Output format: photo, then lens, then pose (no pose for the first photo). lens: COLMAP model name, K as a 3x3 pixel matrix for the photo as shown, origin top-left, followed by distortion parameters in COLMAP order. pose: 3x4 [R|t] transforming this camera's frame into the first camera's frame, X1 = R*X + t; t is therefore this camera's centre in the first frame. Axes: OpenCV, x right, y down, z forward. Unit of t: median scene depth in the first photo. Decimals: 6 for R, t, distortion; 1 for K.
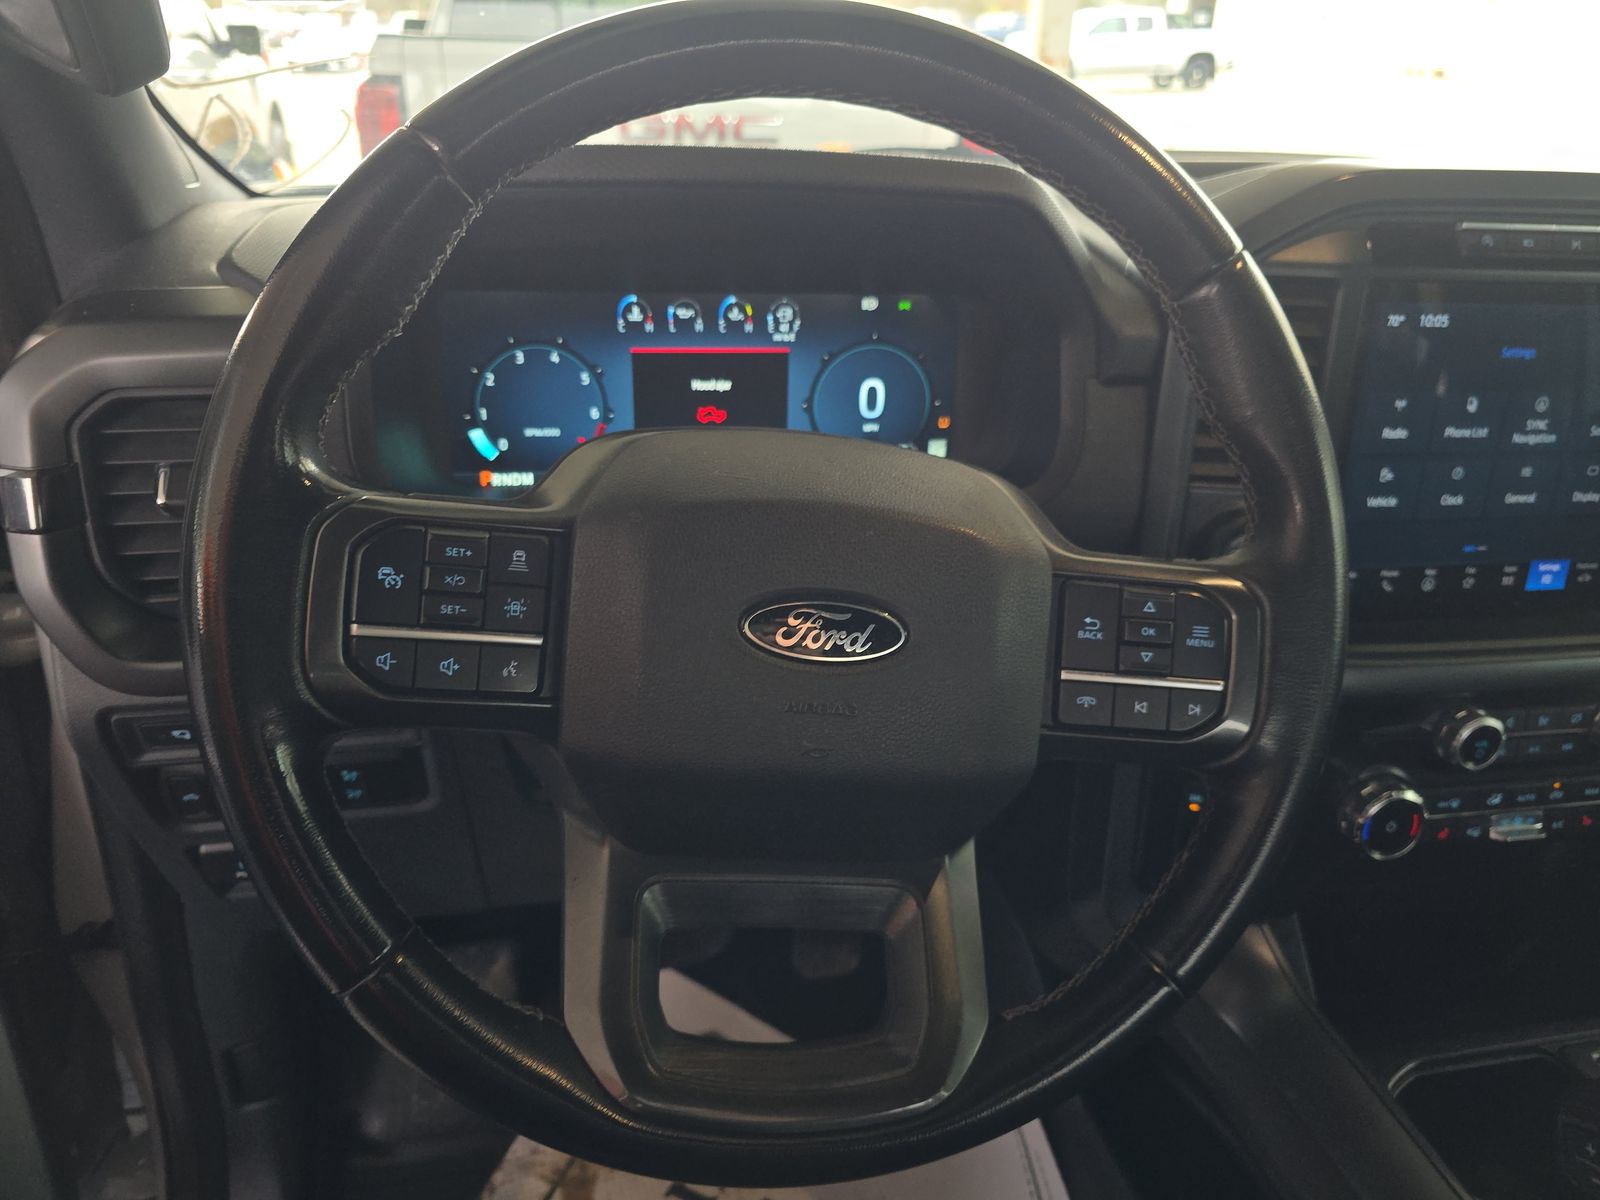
lens RADIAL K [[1074.3, 0, 800.0], [0, 1074.3, 600.0], [0, 0, 1]] dist [0.034243, -0.034881]
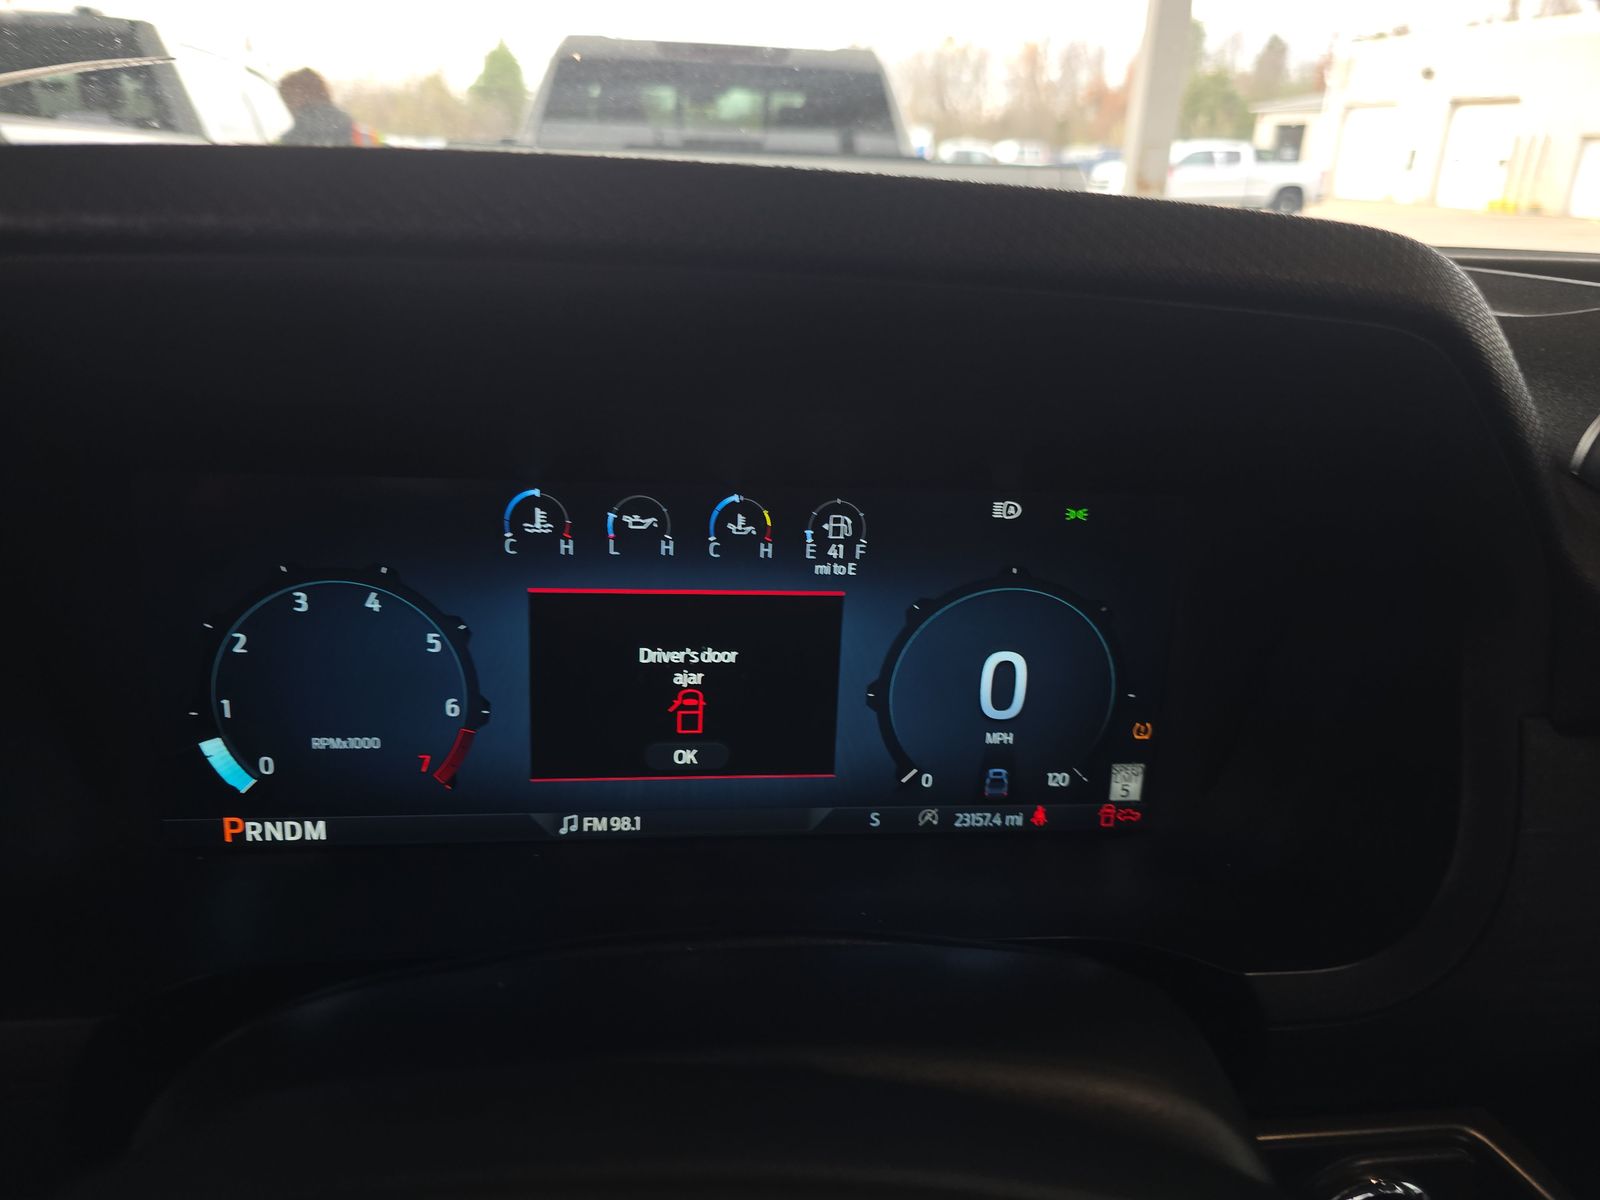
lens RADIAL K [[919.8, 0, 798.2], [0, 919.8, 562.0], [0, 0, 1]] dist [0.105398, -0.150815]
pose [[0.995998, 0.039823, -0.080018, 0.002600], [-0.047763, 0.993851, -0.099899, -0.212956], [0.075548, 0.103321, 0.991775, 0.592767]]
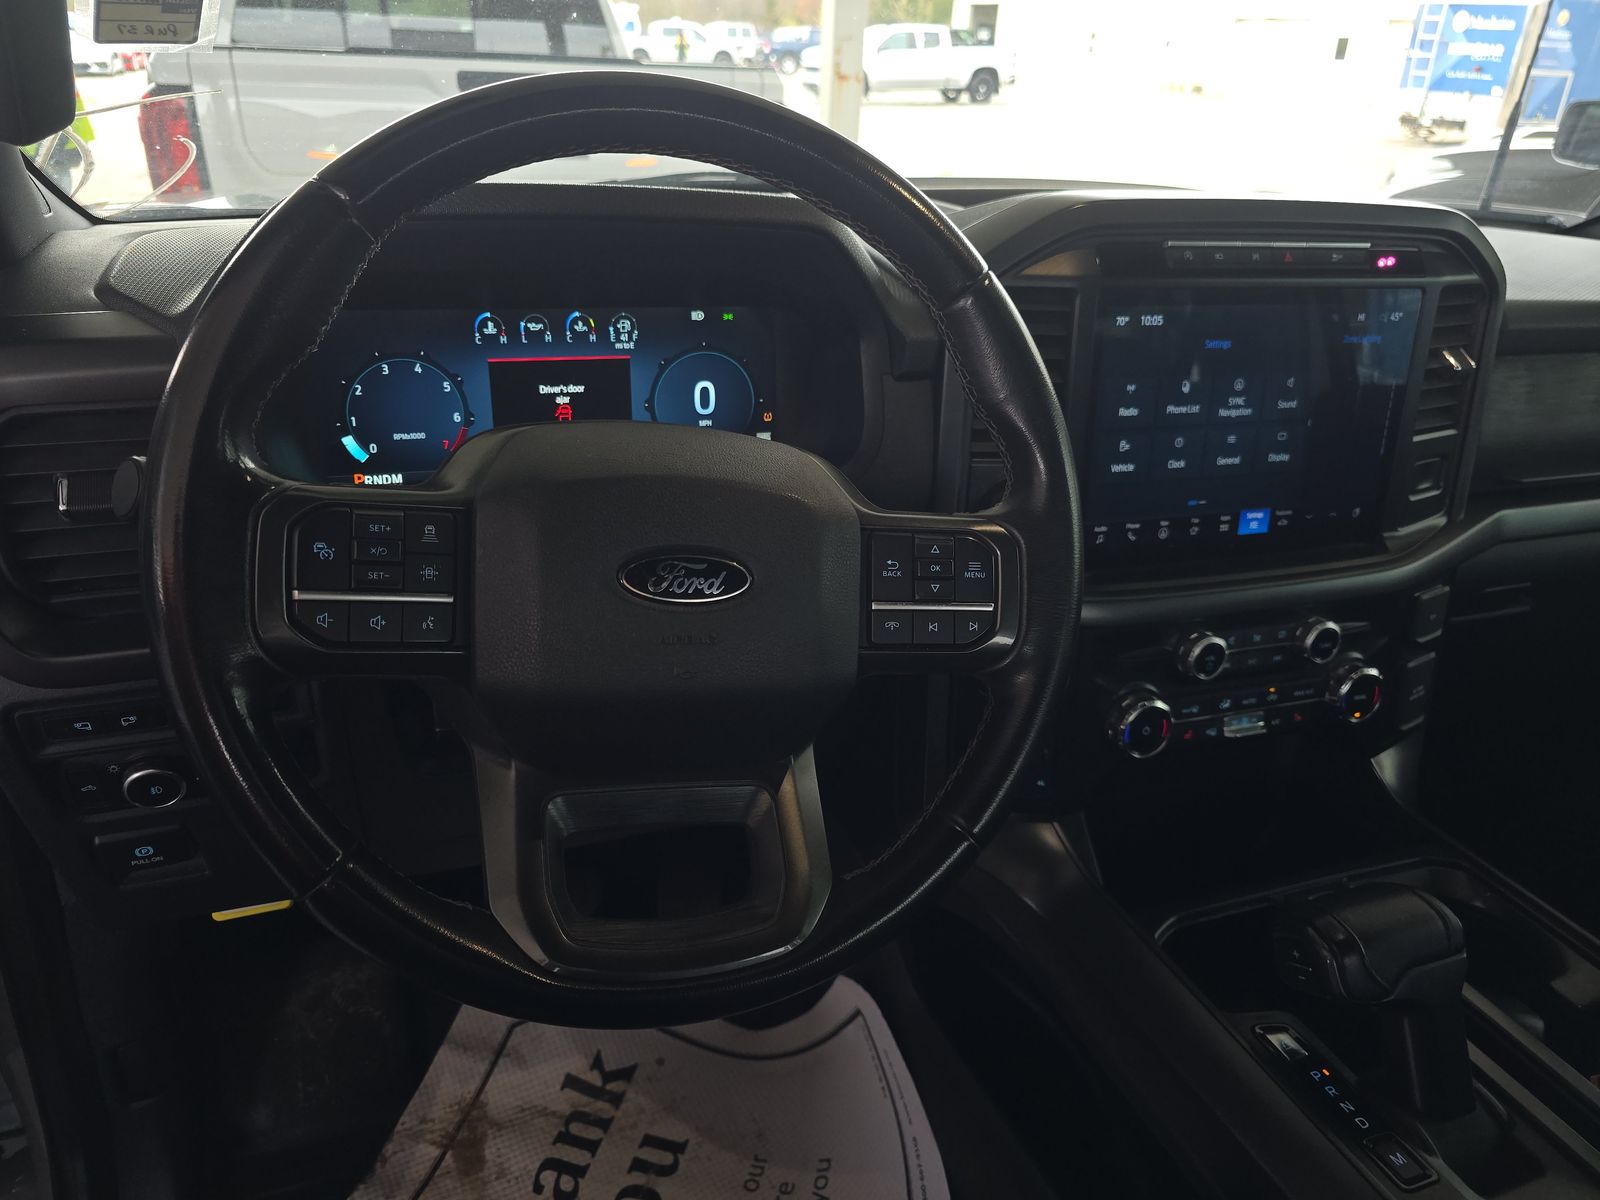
lens RADIAL K [[1106.9, 0, 793.9], [0, 1106.9, 604.1], [0, 0, 1]] dist [0.055968, -0.051111]
pose [[0.987176, -0.058873, 0.148382, -0.029833], [0.060213, 0.998175, -0.004551, 0.047433], [-0.147843, 0.013428, 0.988920, -0.197154]]
